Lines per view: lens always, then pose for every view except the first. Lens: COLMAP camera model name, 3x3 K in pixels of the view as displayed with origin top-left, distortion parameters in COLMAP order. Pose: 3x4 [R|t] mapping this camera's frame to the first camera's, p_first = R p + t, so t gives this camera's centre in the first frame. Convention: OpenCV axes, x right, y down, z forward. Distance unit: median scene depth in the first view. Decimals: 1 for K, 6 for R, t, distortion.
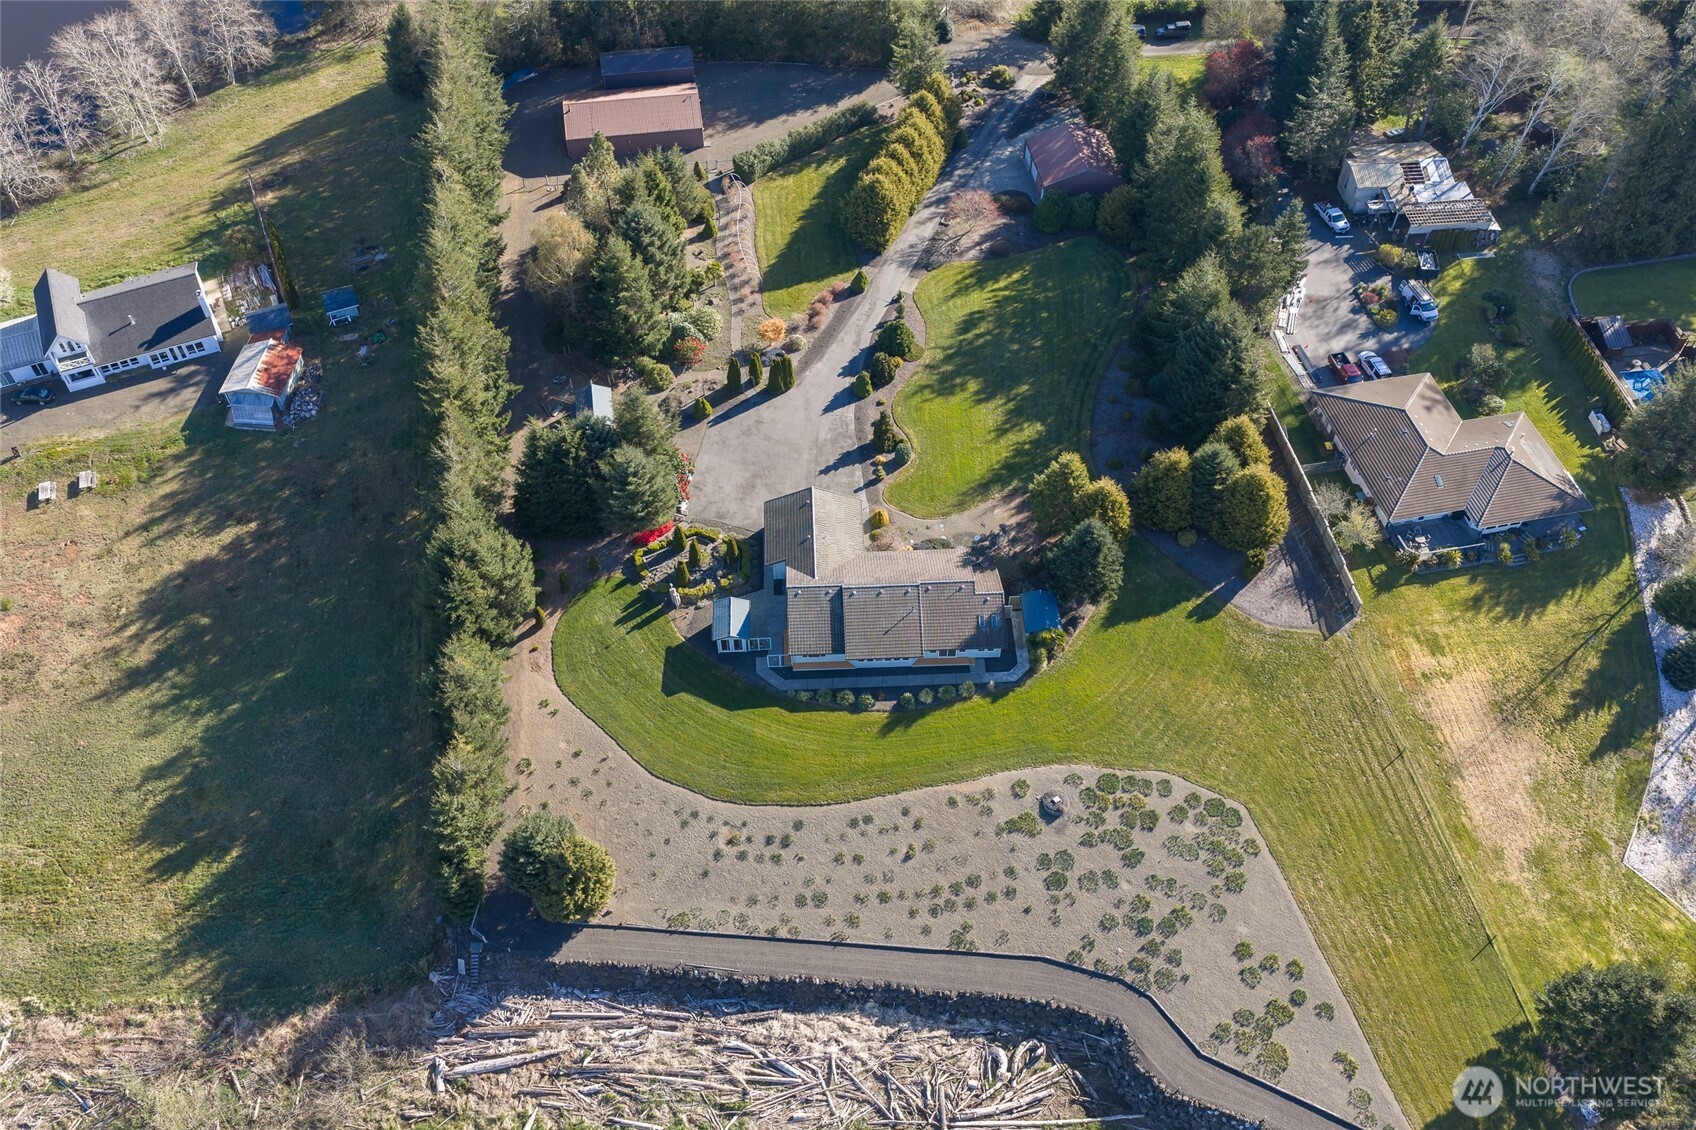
lens RADIAL K [[1375.8, 0, 848.0], [0, 1375.8, 565.0], [0, 0, 1]] dist [0.044833, -0.071830]
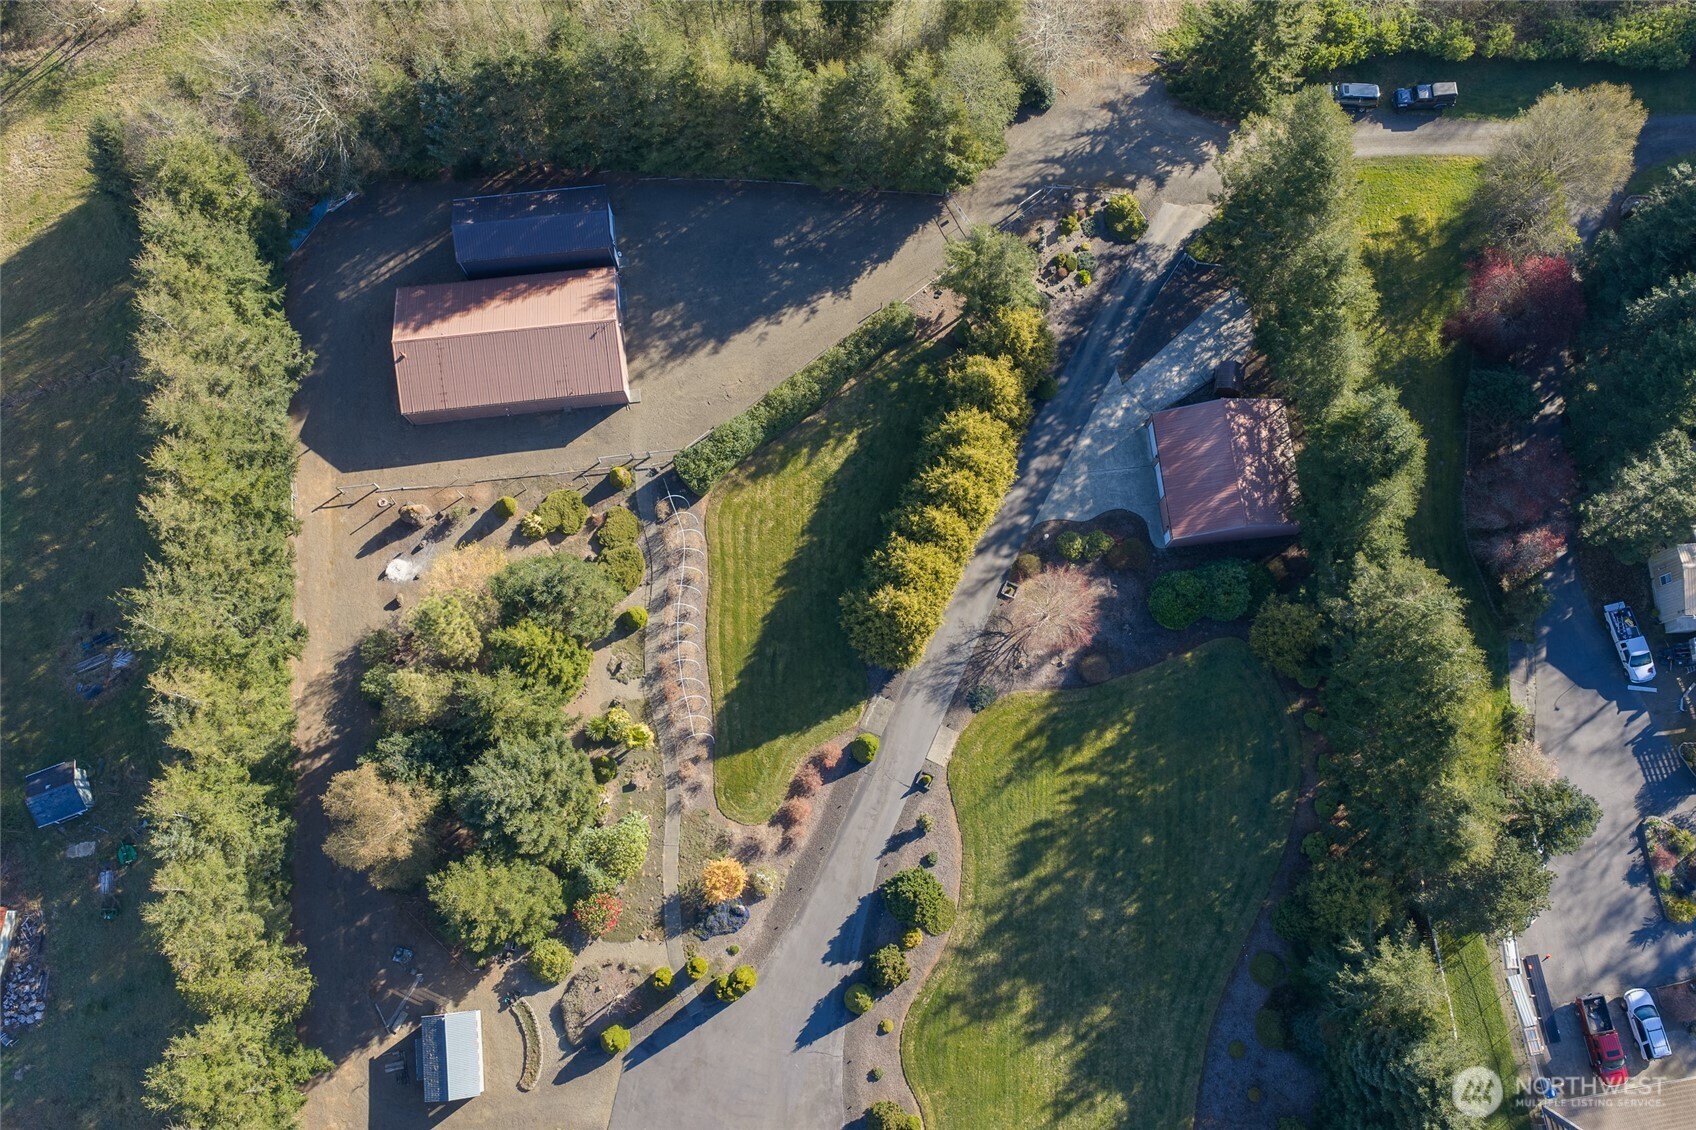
lens RADIAL K [[1375.8, 0, 848.0], [0, 1375.8, 565.0], [0, 0, 1]] dist [0.044833, -0.071830]
pose [[0.999026, 0.042371, -0.012301, 0.004646], [-0.032774, 0.899330, 0.436040, -0.559442], [0.029538, -0.435212, 0.899843, 0.457140]]
